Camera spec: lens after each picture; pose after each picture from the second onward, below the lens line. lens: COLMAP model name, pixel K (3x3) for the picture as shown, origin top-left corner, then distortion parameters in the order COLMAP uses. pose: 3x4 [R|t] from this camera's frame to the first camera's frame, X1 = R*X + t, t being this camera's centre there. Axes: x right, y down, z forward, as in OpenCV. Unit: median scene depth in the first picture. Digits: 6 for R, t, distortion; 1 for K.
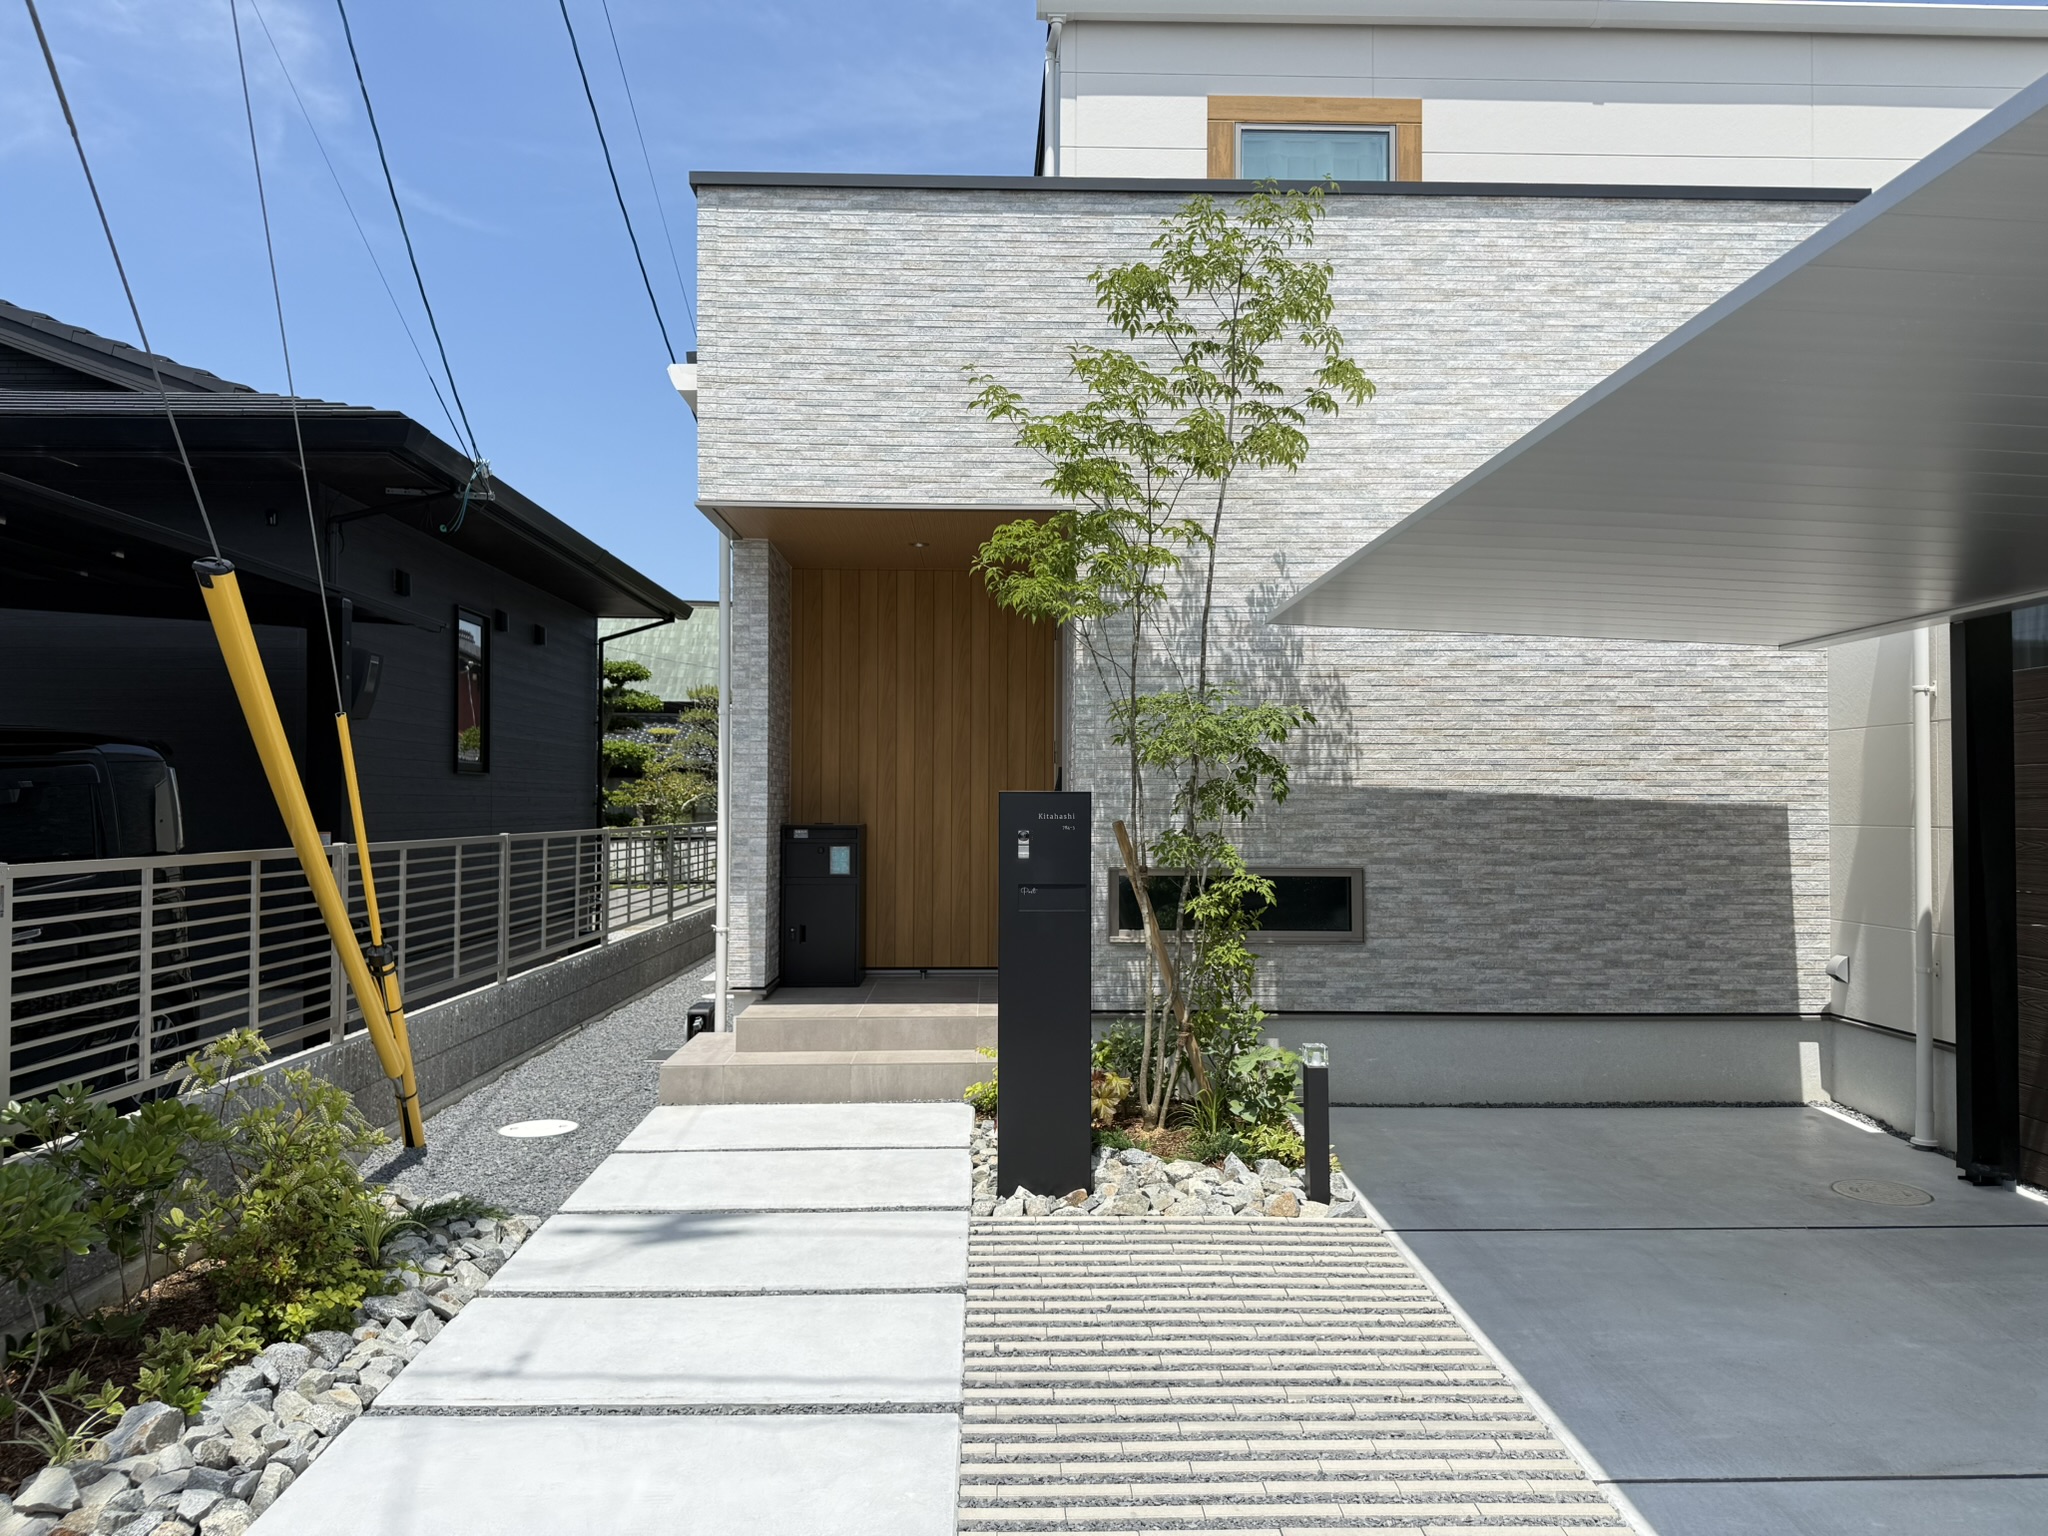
lens RADIAL K [[1424.8, 0, 1018.9], [0, 1424.8, 775.3], [0, 0, 1]] dist [0.137899, -0.227542]
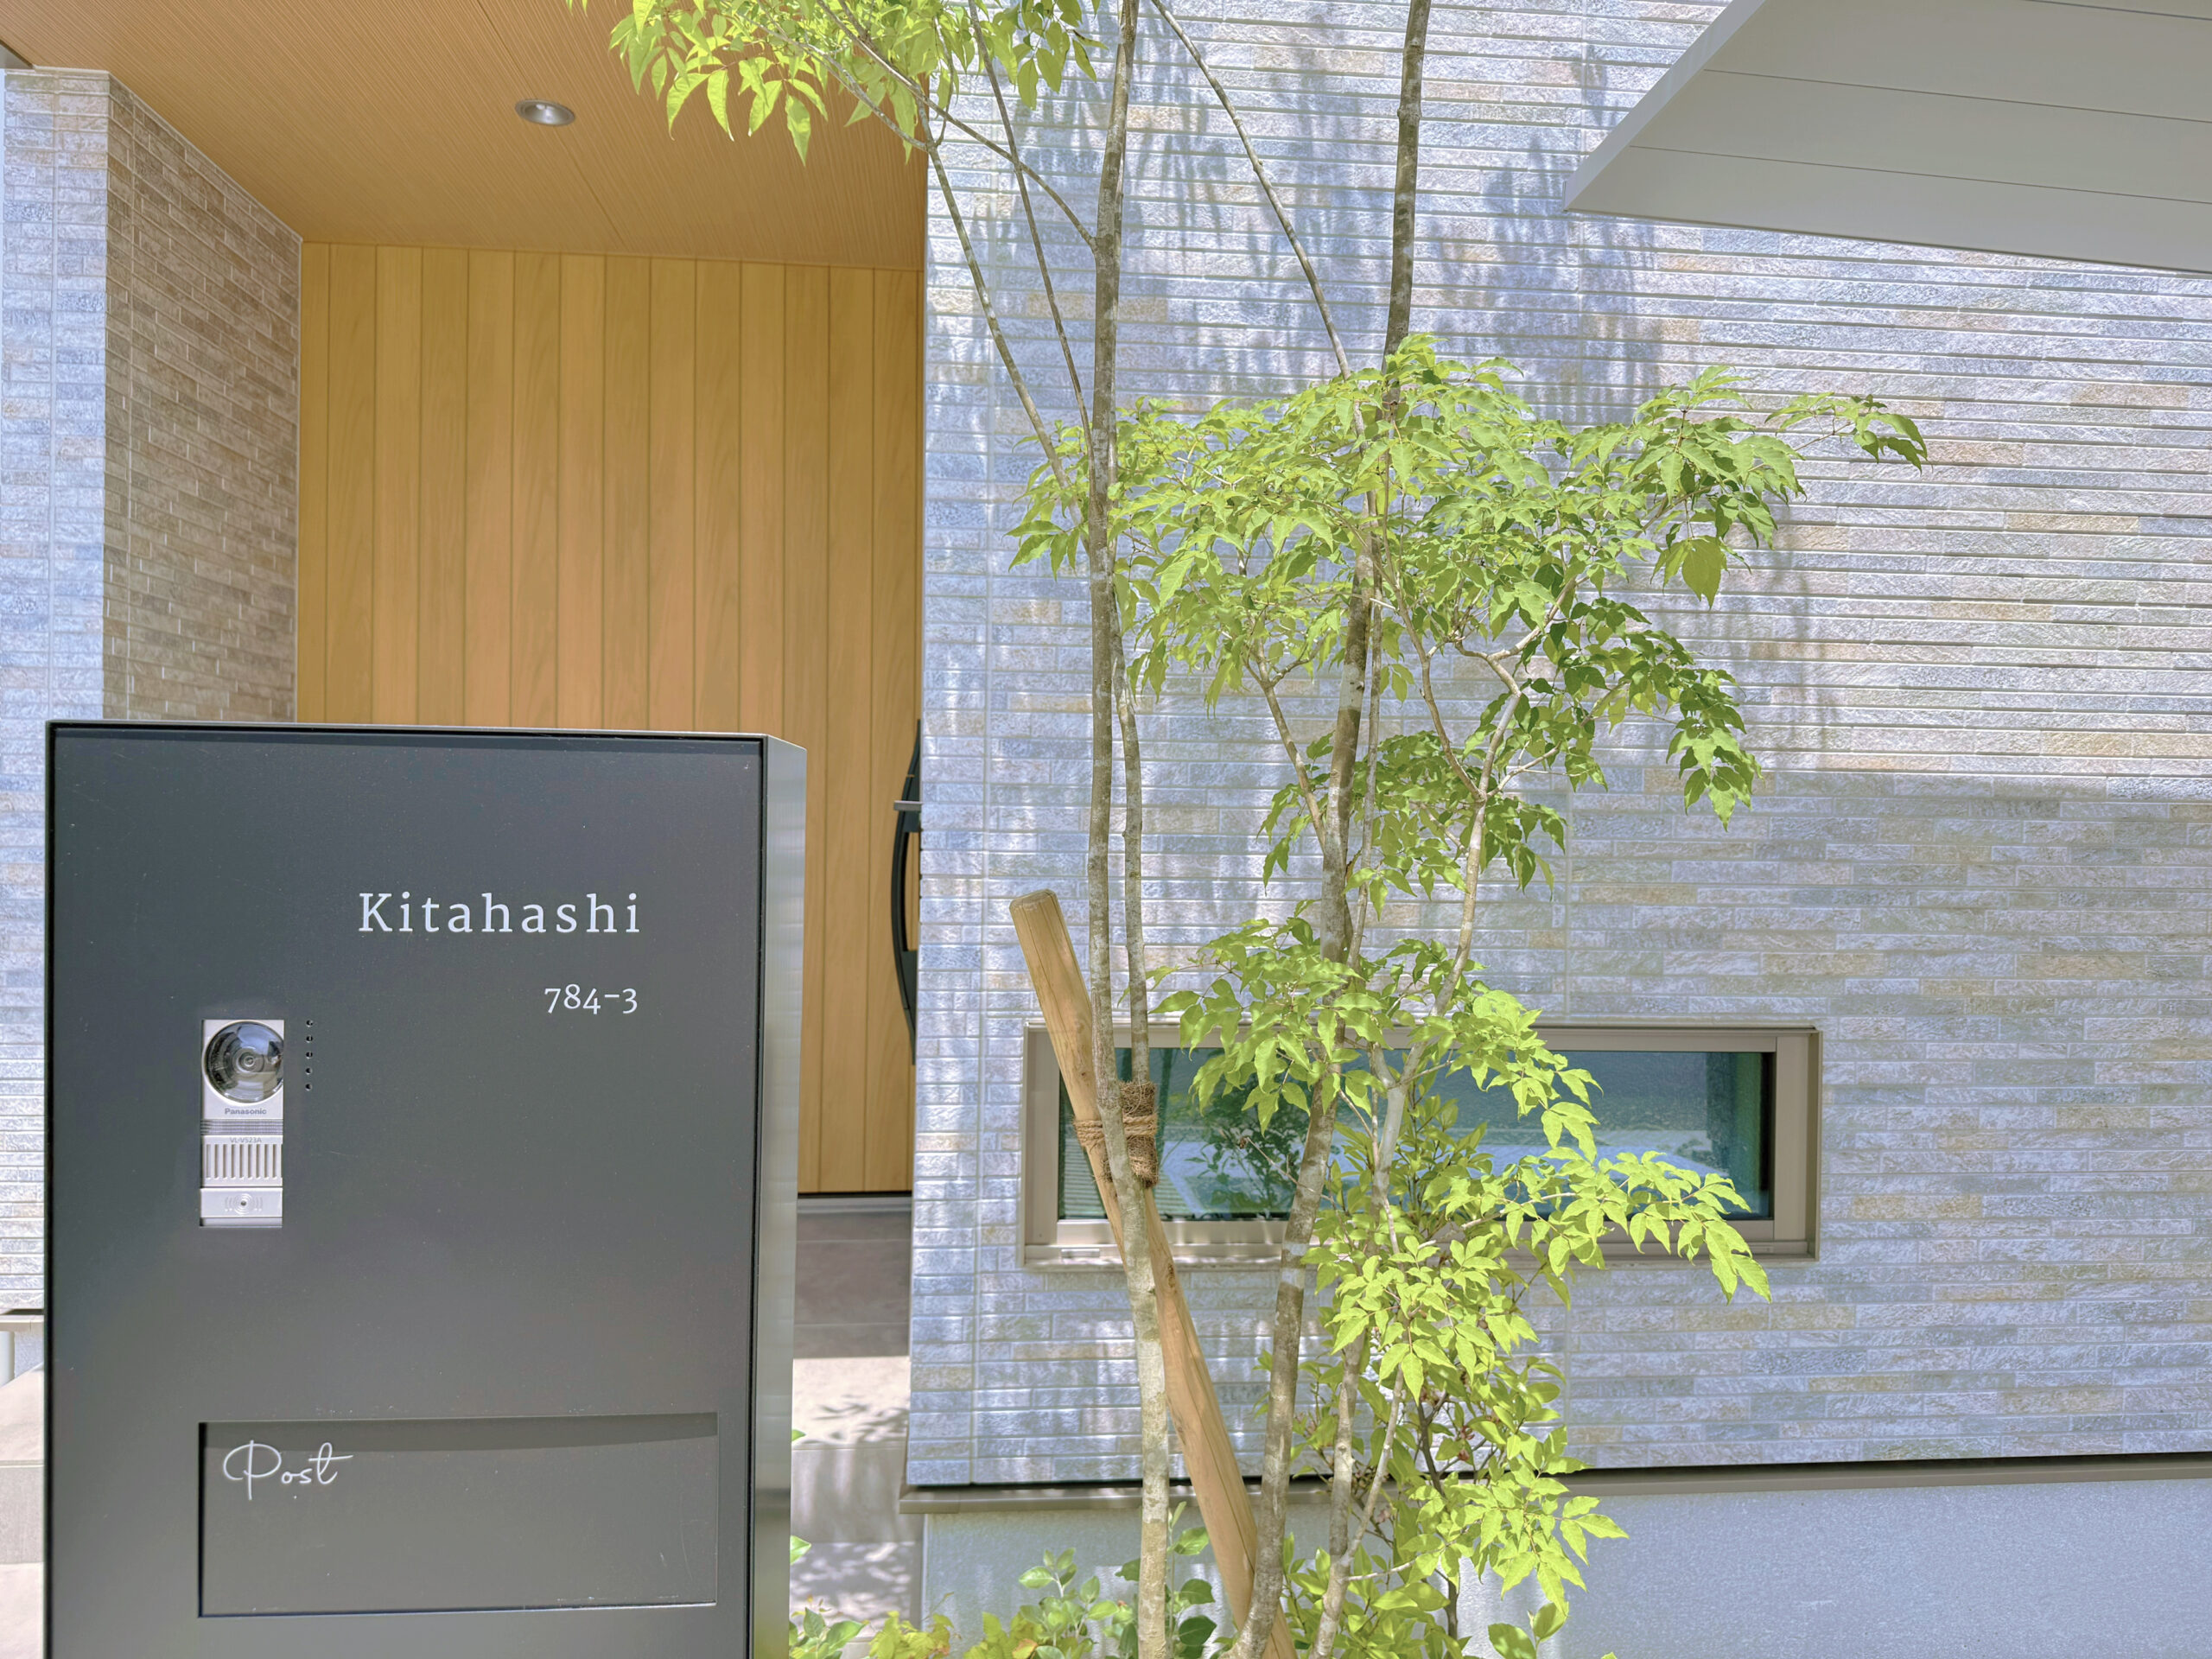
lens RADIAL K [[1586.8, 0, 1112.5], [0, 1586.8, 829.9], [0, 0, 1]] dist [0.007928, -0.009028]
pose [[0.997457, 0.011054, 0.070407, 0.056574], [-0.013111, 0.999498, 0.028825, 0.012177], [-0.070053, -0.029675, 0.997102, 0.654241]]
